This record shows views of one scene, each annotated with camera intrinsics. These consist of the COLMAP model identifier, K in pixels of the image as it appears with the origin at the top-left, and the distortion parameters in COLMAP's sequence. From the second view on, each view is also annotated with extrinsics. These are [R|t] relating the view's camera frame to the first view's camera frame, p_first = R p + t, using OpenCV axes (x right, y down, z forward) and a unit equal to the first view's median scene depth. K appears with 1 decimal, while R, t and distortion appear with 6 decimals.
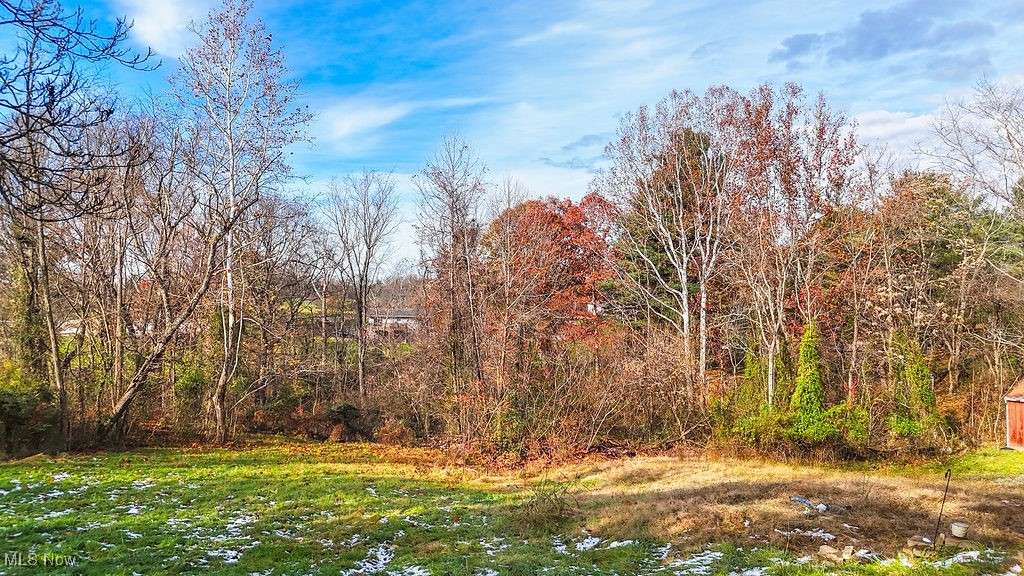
lens RADIAL K [[749.2, 0, 512.0], [0, 749.2, 288.0], [0, 0, 1]] dist [0.020480, 0.002261]
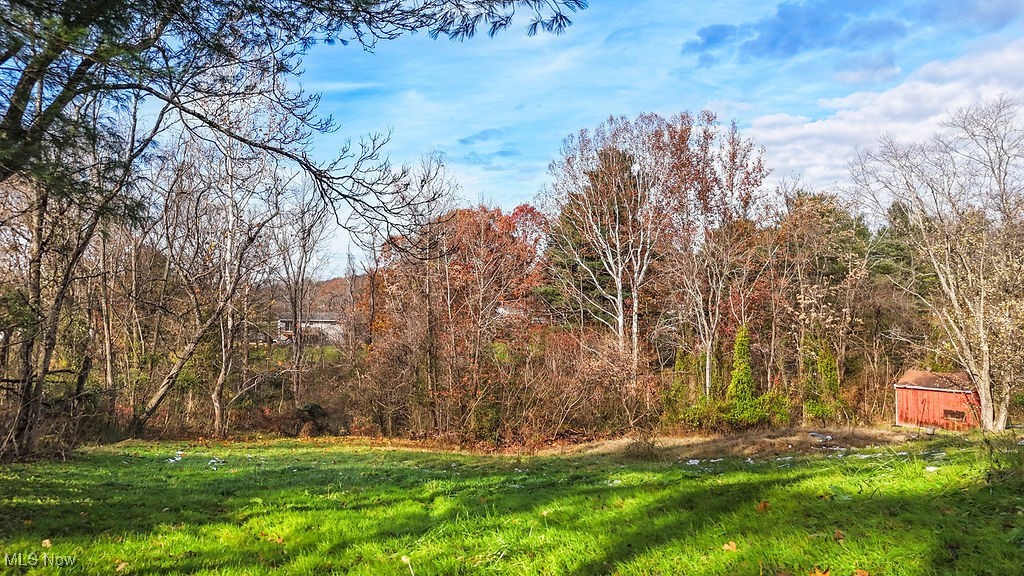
lens RADIAL K [[765.1, 0, 507.7], [0, 765.1, 284.2], [0, 0, 1]] dist [0.046173, -0.050119]
pose [[0.989821, 0.007530, 0.142121, -0.092890], [-0.006215, 0.999934, -0.009694, -0.002747], [-0.142185, 0.008712, 0.989802, -0.096823]]
